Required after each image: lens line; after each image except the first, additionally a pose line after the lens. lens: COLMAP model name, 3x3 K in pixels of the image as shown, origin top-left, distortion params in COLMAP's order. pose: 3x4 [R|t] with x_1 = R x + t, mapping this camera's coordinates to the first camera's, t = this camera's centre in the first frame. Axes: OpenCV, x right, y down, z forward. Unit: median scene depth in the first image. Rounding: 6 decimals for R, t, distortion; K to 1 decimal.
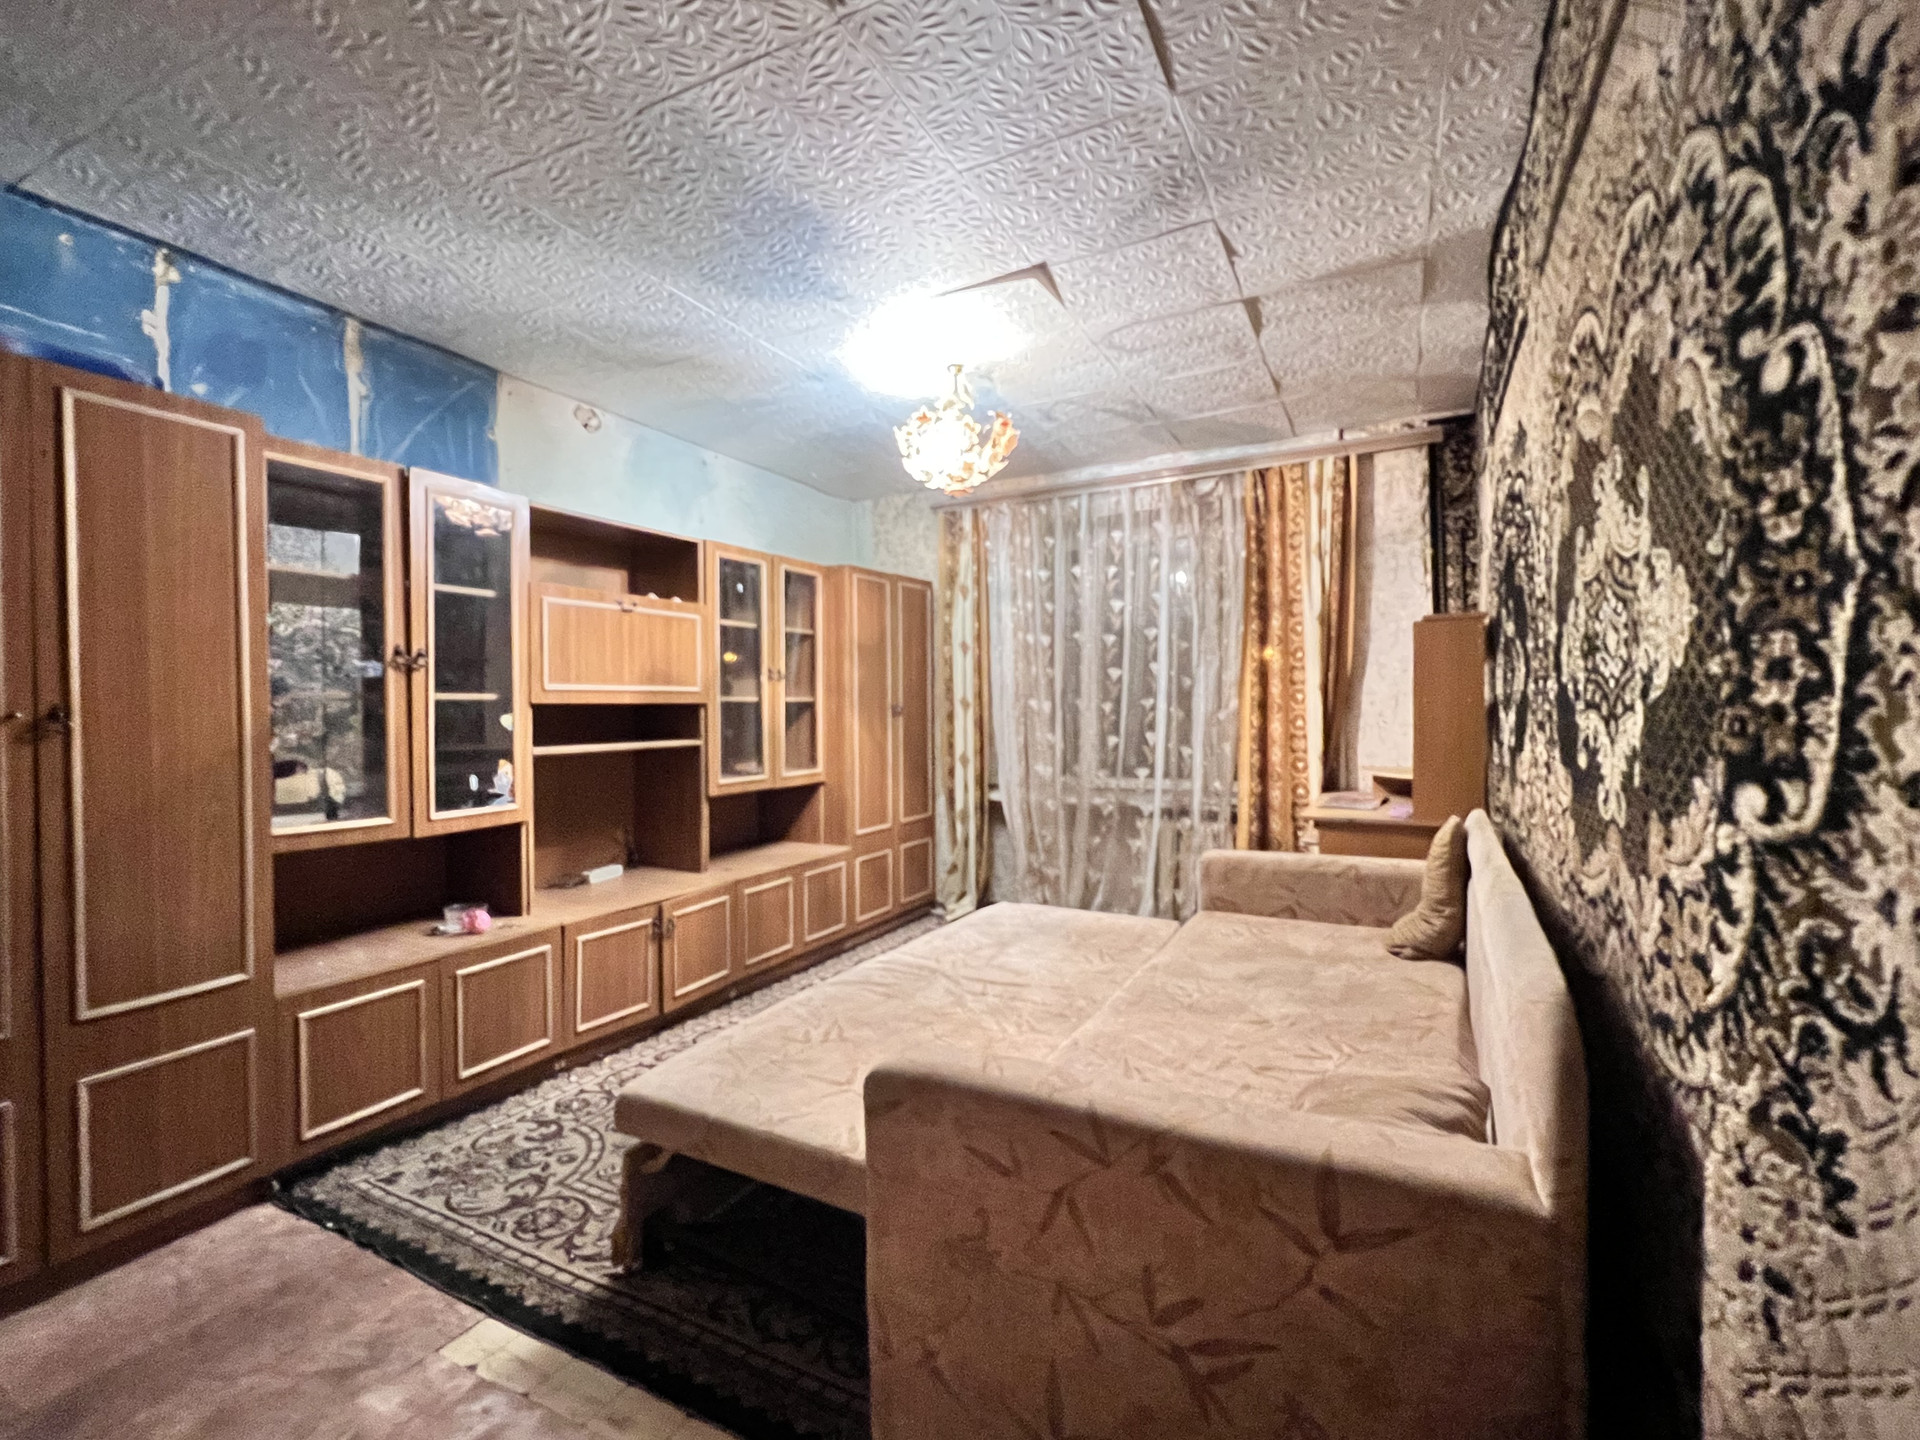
lens RADIAL K [[866.2, 0, 950.3], [0, 866.2, 716.9], [0, 0, 1]] dist [0.000966, 0.000484]
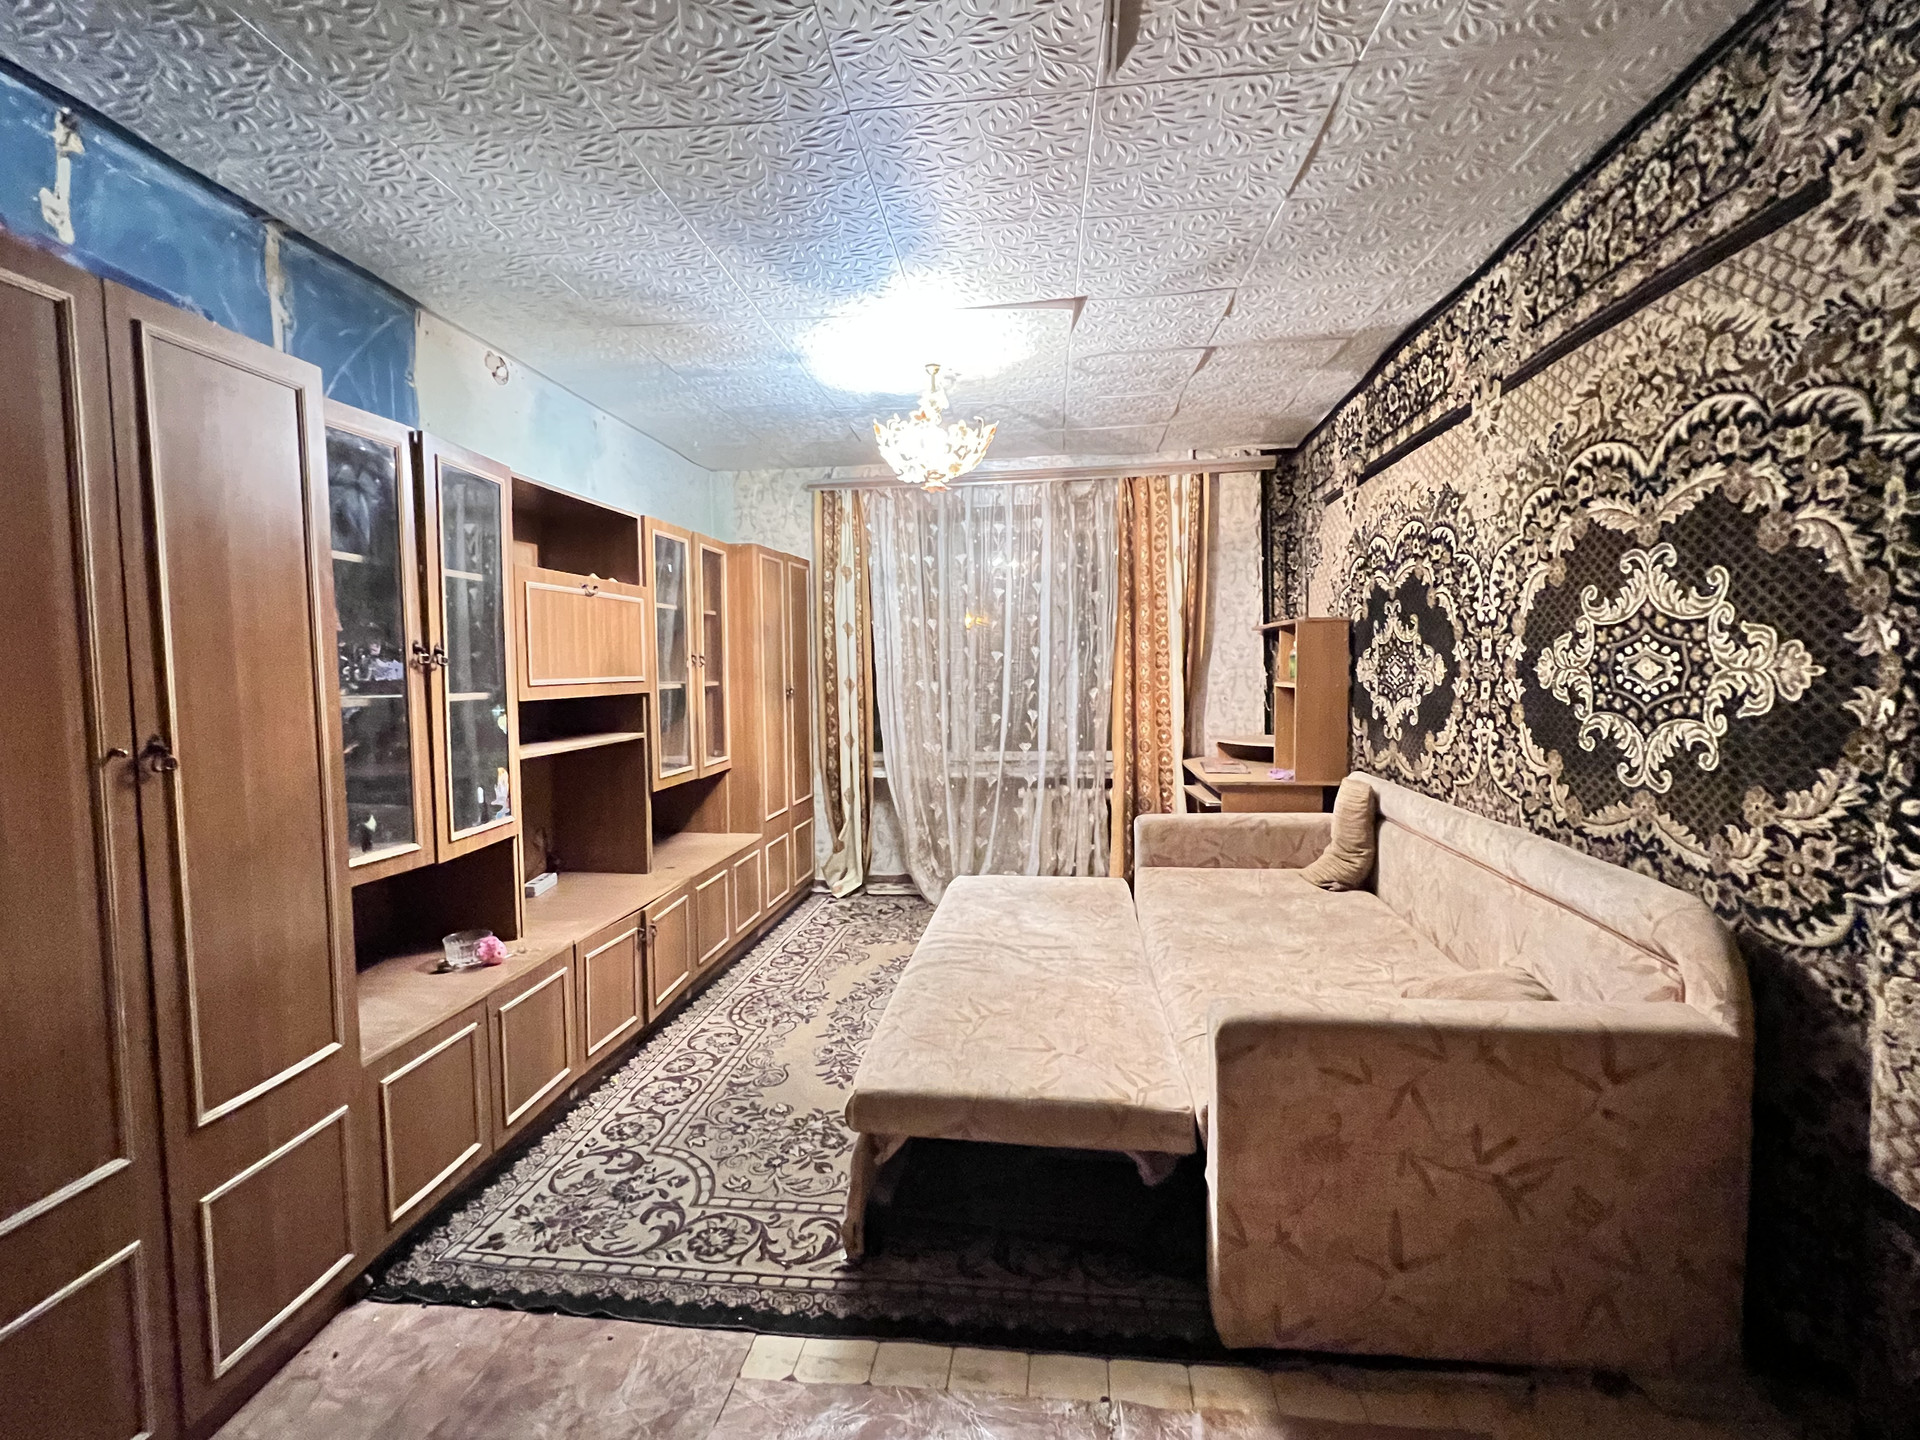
lens RADIAL K [[869.8, 0, 955.5], [0, 869.8, 717.1], [0, 0, 1]] dist [-0.001834, 0.000743]
pose [[0.932023, -0.024892, 0.361544, -0.404844], [0.009151, 0.998937, 0.045186, -0.037297], [-0.362284, -0.038806, 0.931259, 0.008286]]
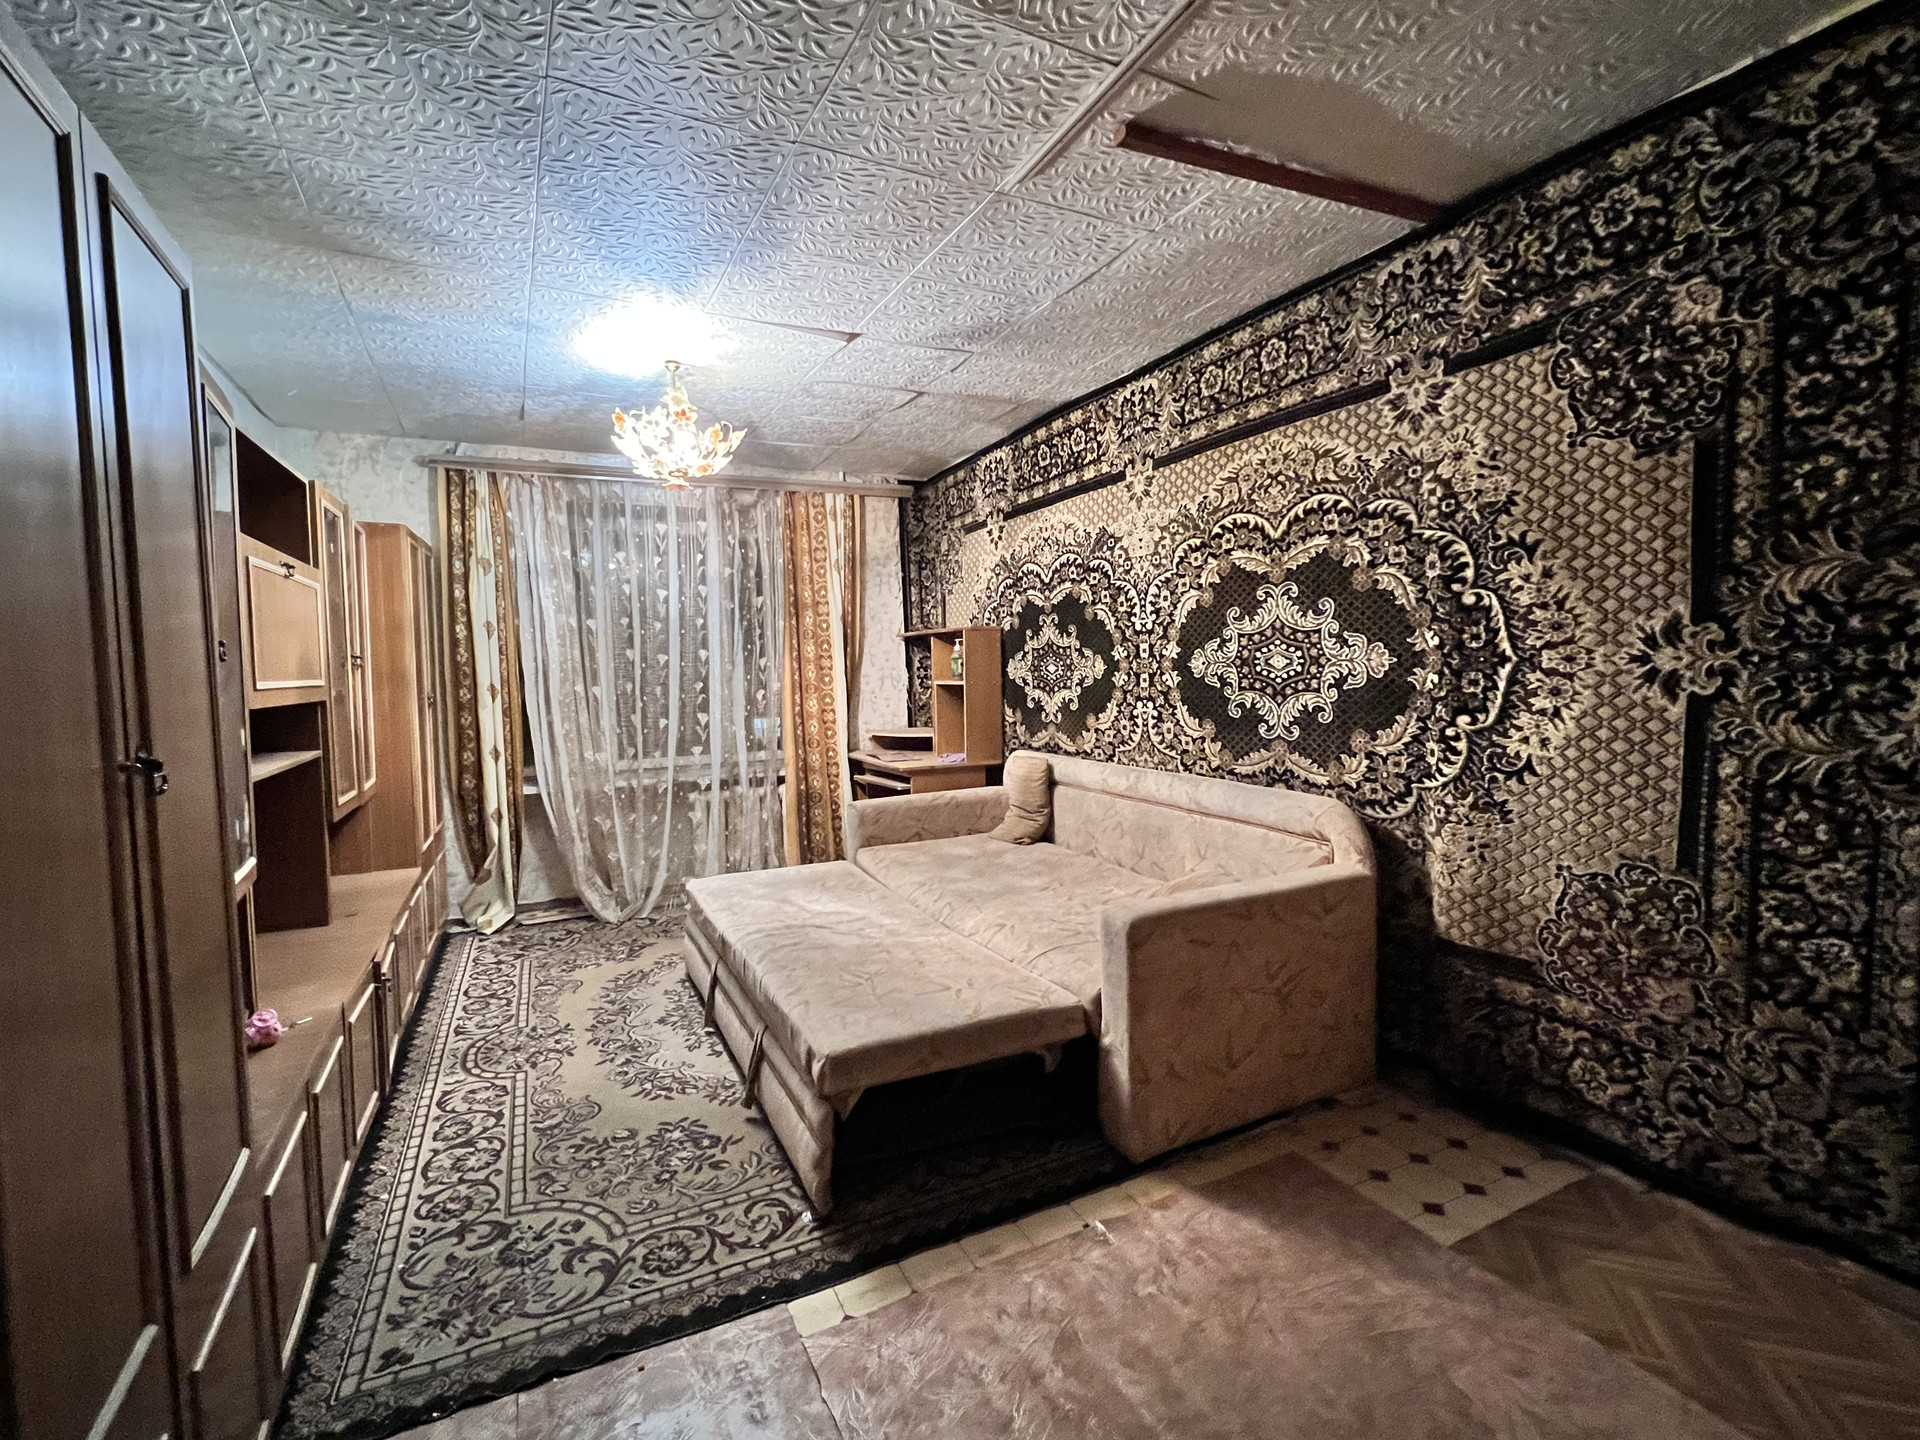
lens RADIAL K [[869.8, 0, 955.5], [0, 869.8, 717.1], [0, 0, 1]] dist [-0.001834, 0.000743]
pose [[0.583636, -0.049558, 0.810502, -0.743639], [0.023660, 0.998750, 0.044032, -0.027941], [-0.811671, -0.006522, 0.584079, 0.144833]]
